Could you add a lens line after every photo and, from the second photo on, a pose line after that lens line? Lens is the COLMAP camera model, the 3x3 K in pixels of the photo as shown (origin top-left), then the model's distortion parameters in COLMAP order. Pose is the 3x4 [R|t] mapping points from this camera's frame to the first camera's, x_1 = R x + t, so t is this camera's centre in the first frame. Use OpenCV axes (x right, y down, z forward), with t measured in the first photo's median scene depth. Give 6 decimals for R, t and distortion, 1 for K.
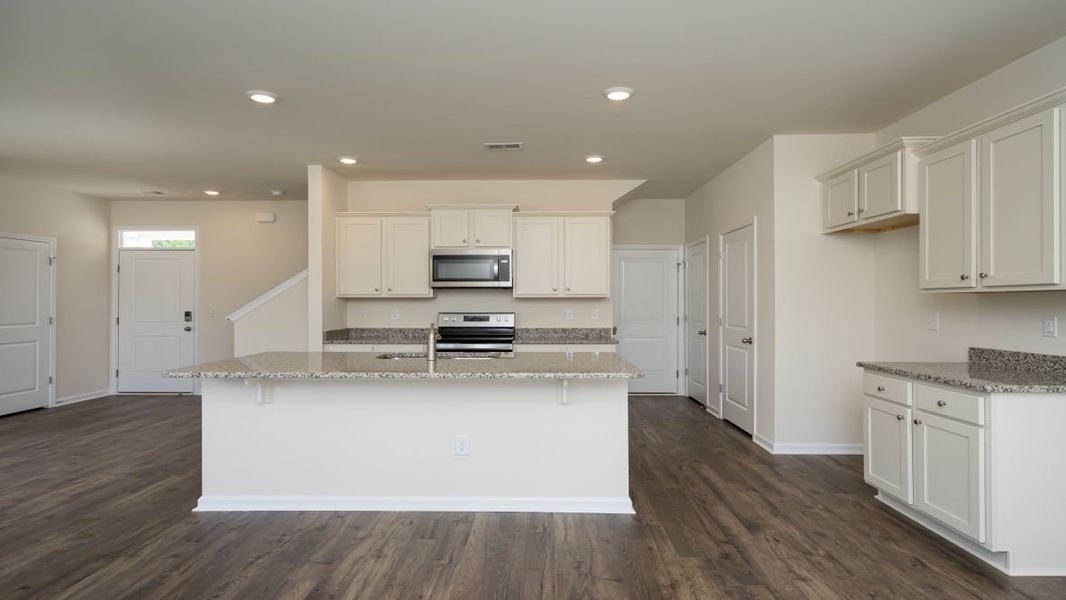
lens RADIAL K [[584.4, 0, 534.9], [0, 584.4, 298.3], [0, 0, 1]] dist [0.003684, 0.001626]
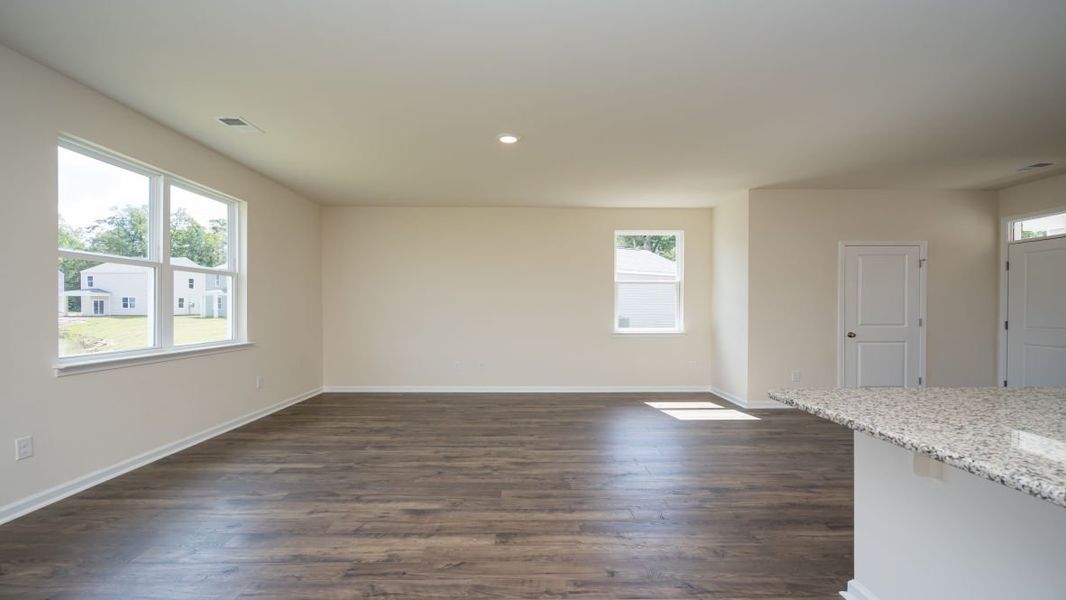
lens RADIAL K [[487.3, 0, 534.3], [0, 487.3, 307.6], [0, 0, 1]] dist [-0.001549, 0.000103]
pose [[0.030447, 0.000450, -0.999536, -0.006653], [0.006523, 0.999979, 0.000649, 0.011430], [0.999515, -0.006539, 0.030444, 0.455403]]
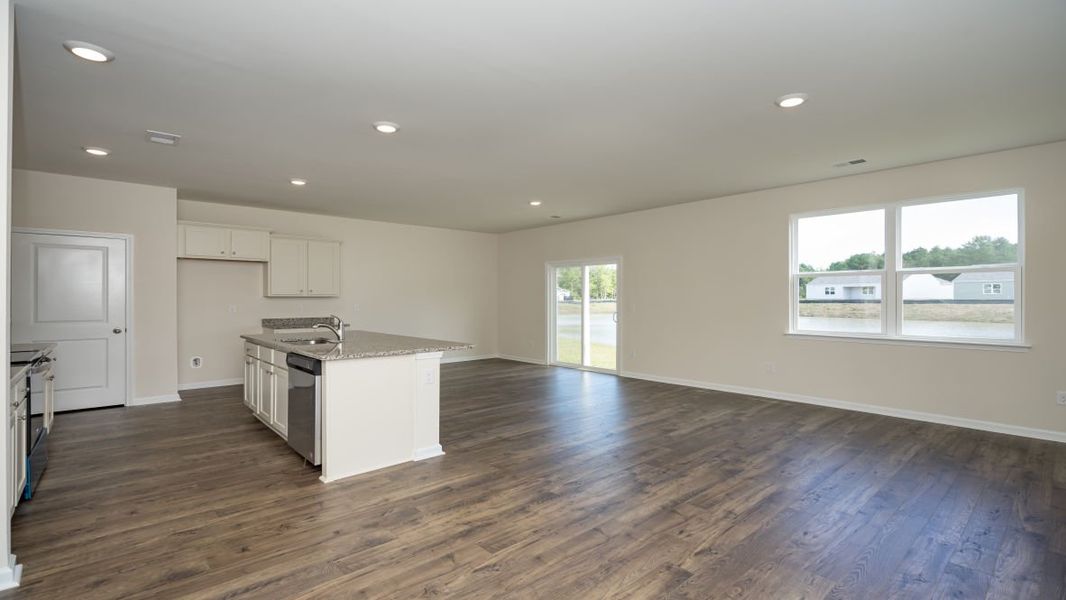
lens RADIAL K [[477.1, 0, 533.8], [0, 477.1, 299.2], [0, 0, 1]] dist [-0.001810, 0.000360]
pose [[-0.675263, 0.000525, 0.737577, -1.142208], [-0.005732, 0.999966, -0.005960, 0.006587], [-0.737555, -0.008252, -0.675237, 1.184203]]
